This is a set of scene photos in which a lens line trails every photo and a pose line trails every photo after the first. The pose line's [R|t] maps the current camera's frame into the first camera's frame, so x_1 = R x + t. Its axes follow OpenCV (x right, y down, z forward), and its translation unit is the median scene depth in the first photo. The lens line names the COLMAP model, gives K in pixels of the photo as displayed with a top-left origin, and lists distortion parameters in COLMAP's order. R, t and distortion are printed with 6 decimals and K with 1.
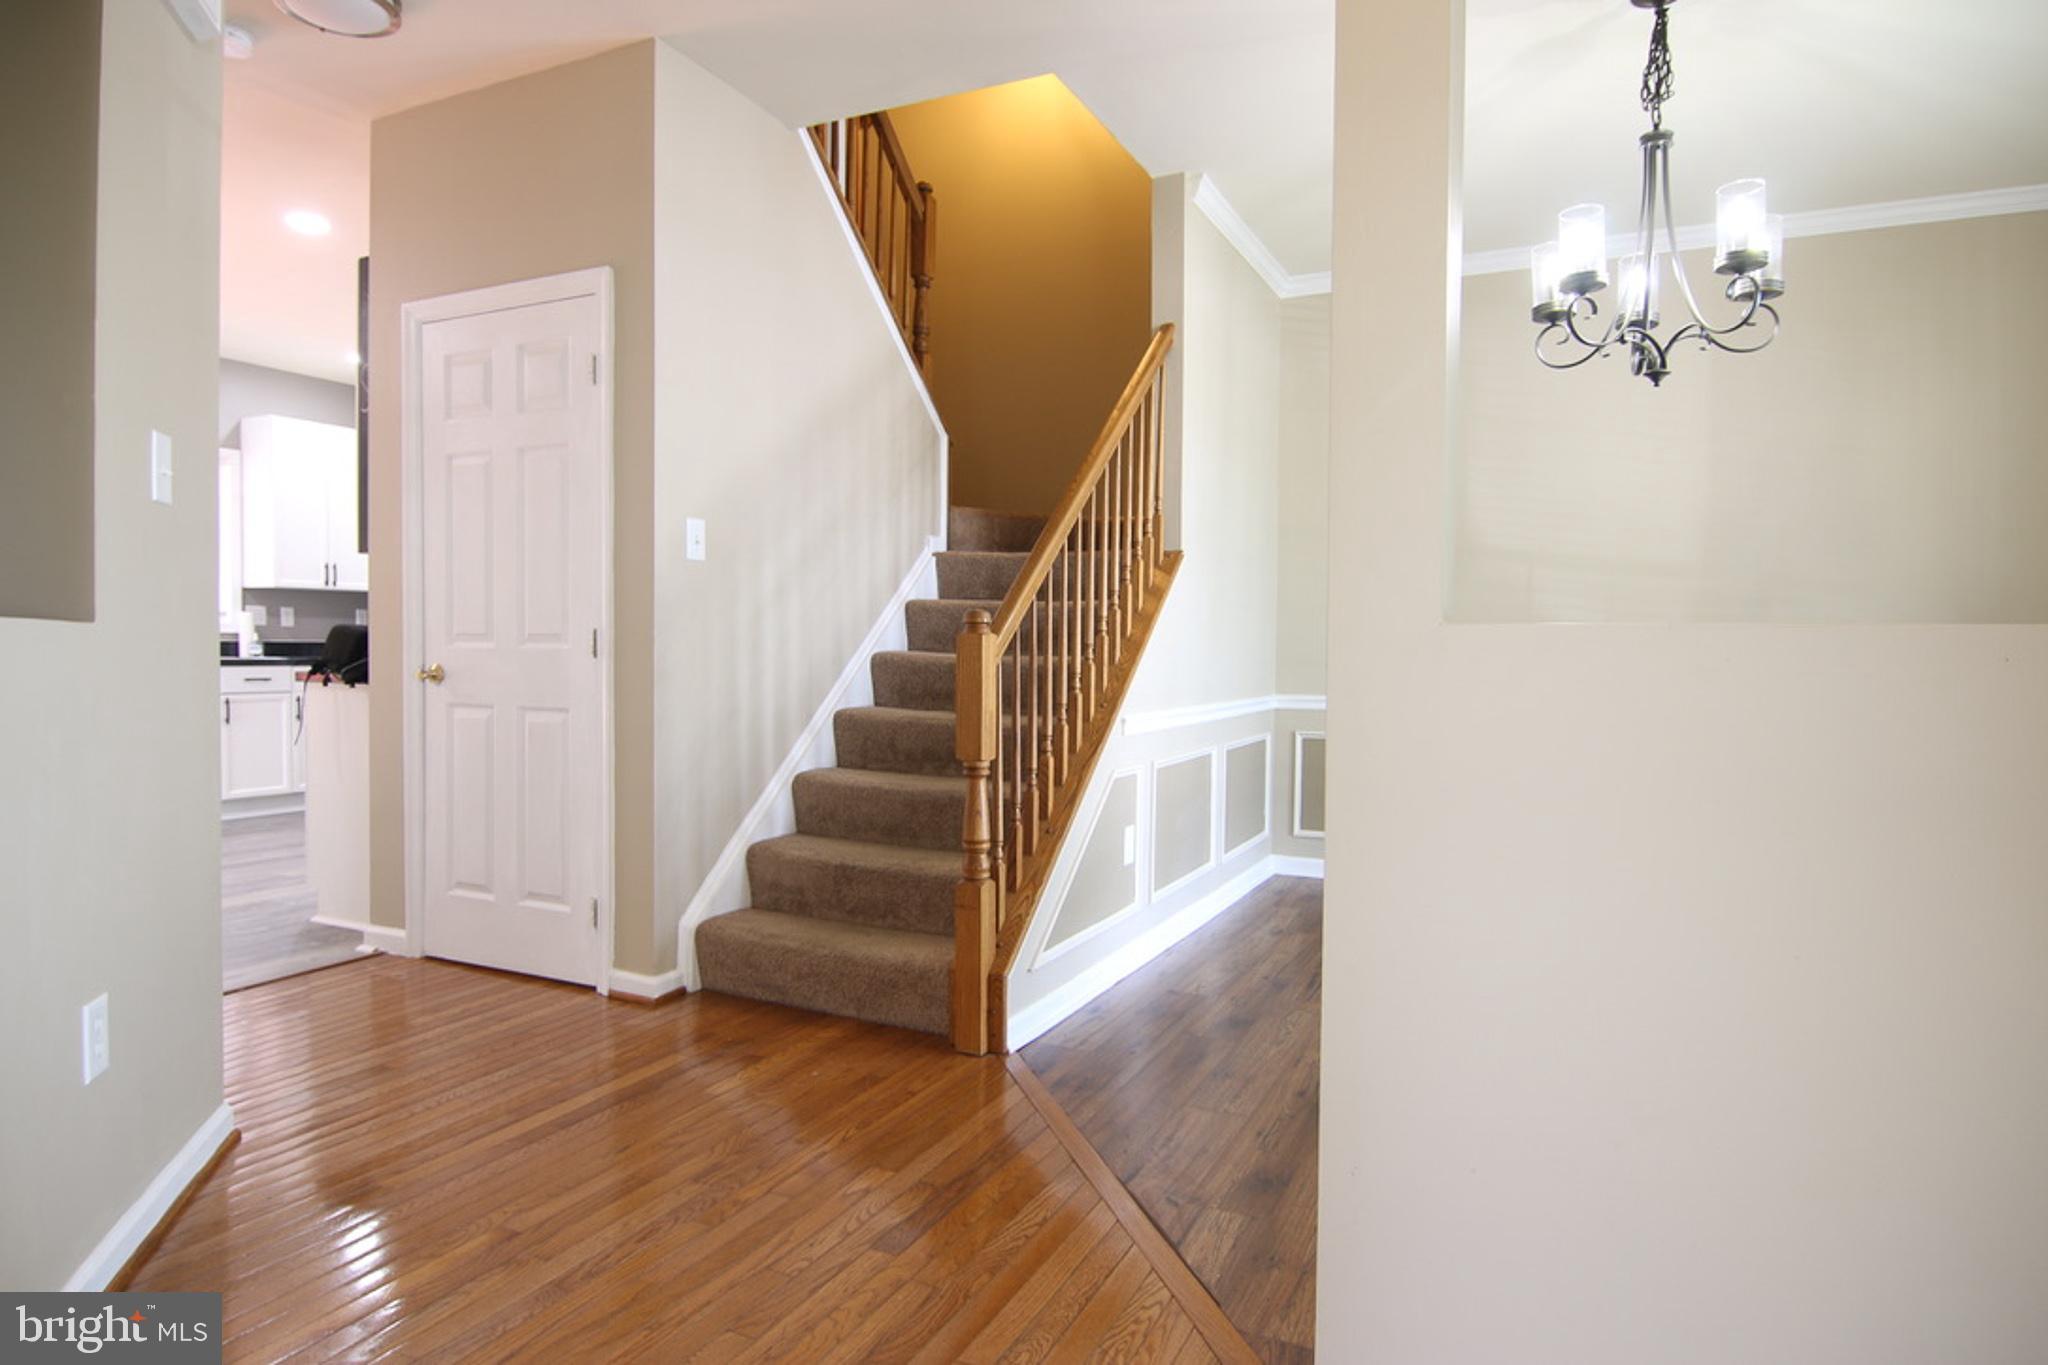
lens RADIAL K [[1156.0, 0, 1024.0], [0, 1156.0, 682.5], [0, 0, 1]] dist [-0.009235, -0.007935]
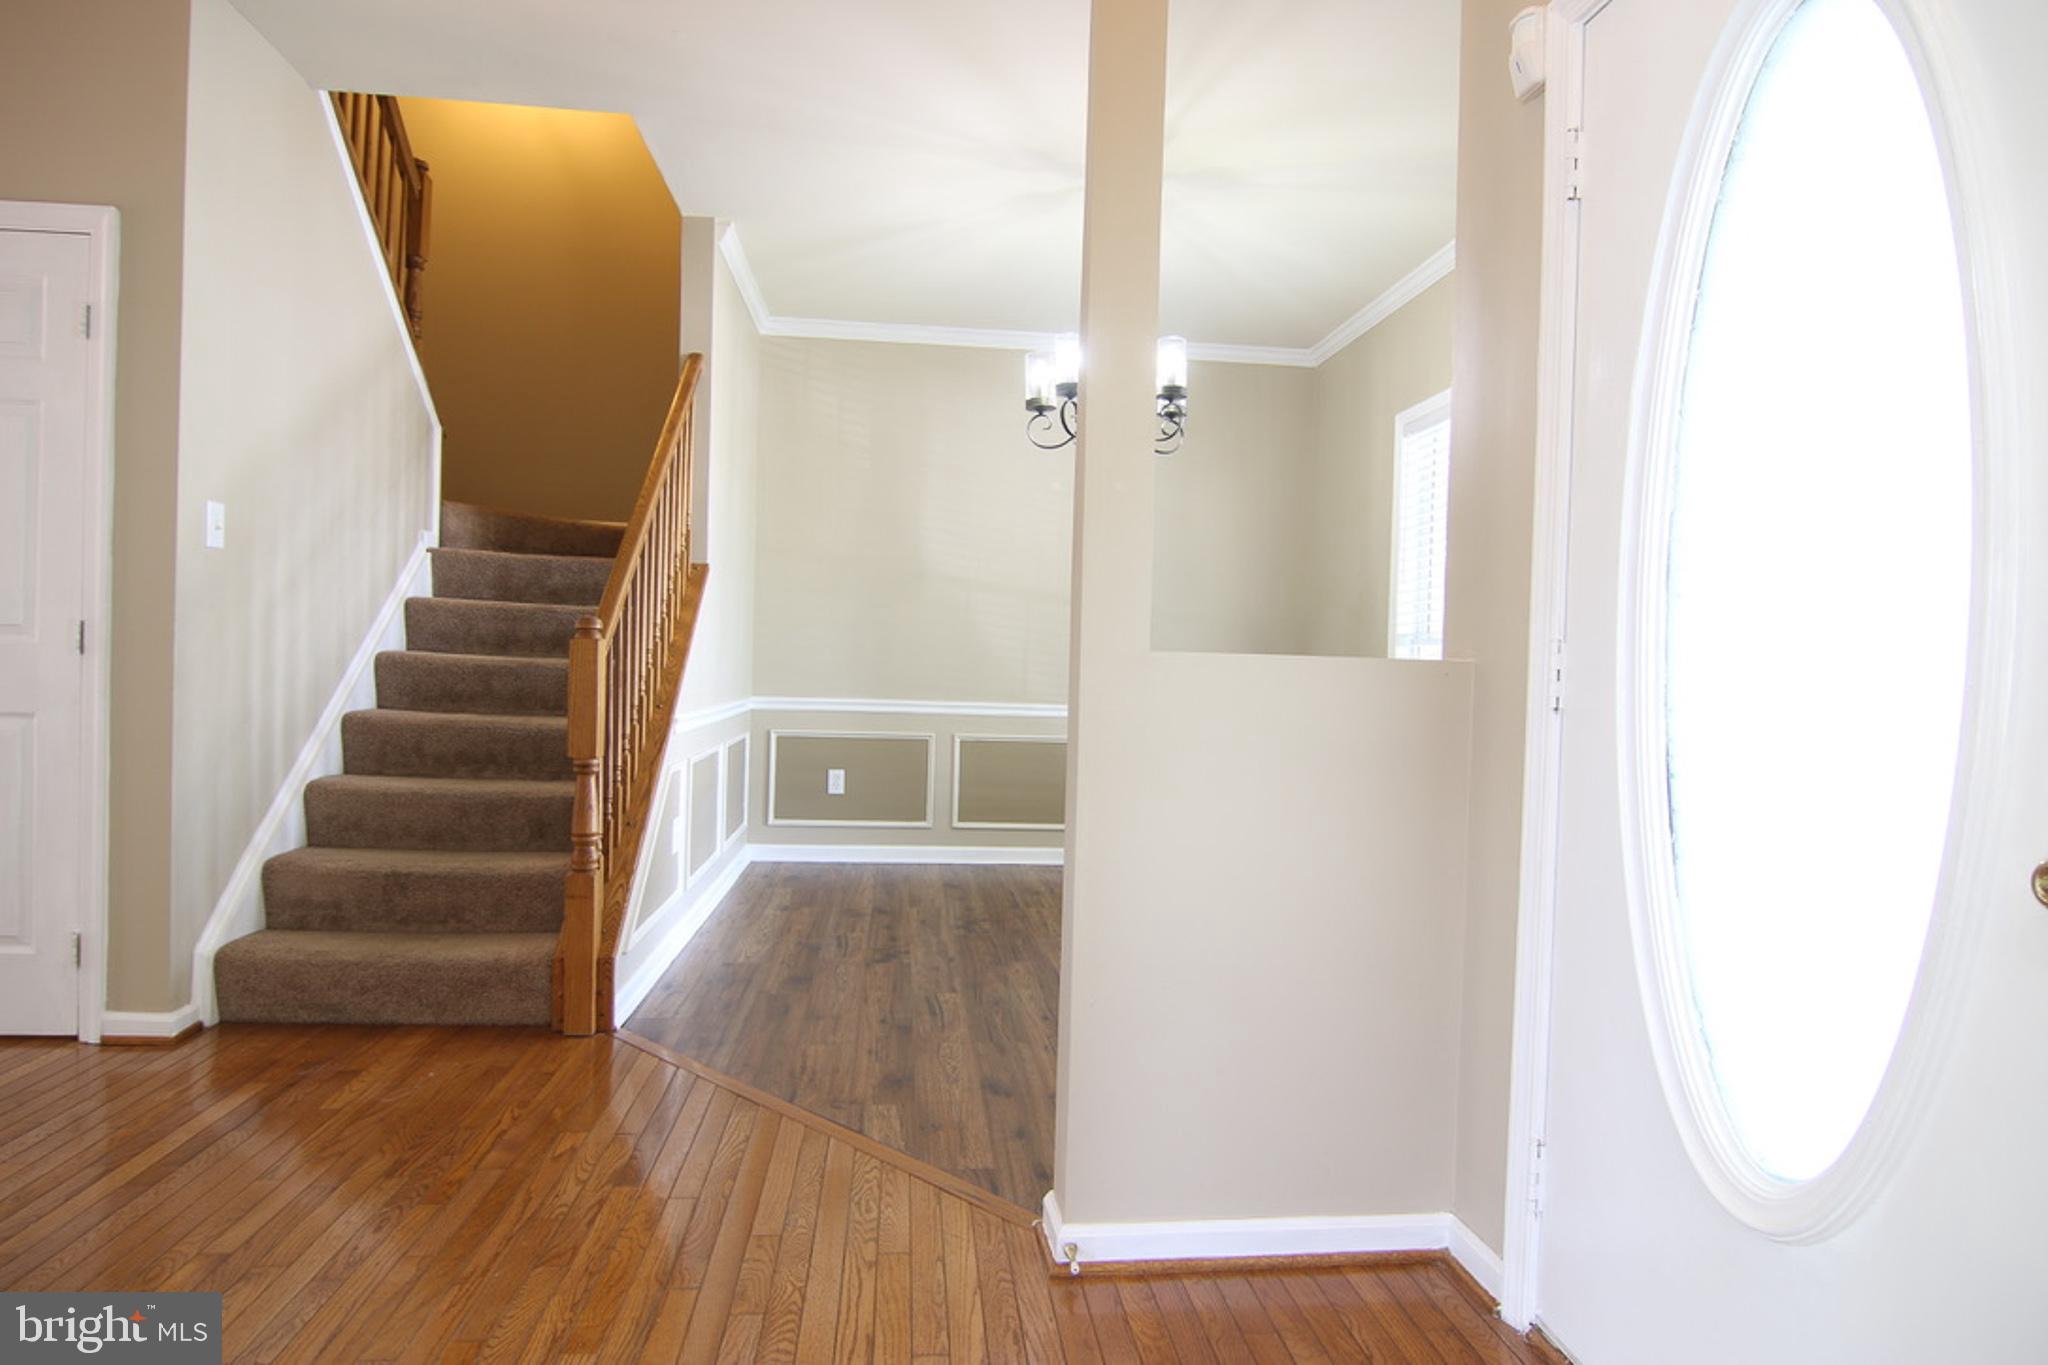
lens RADIAL K [[1156.0, 0, 1024.0], [0, 1156.0, 682.5], [0, 0, 1]] dist [-0.009235, -0.007935]
pose [[0.849679, 0.005812, 0.527269, -0.222219], [-0.004673, 0.999983, -0.003492, -0.000350], [-0.527280, 0.000503, 0.849691, -0.097197]]
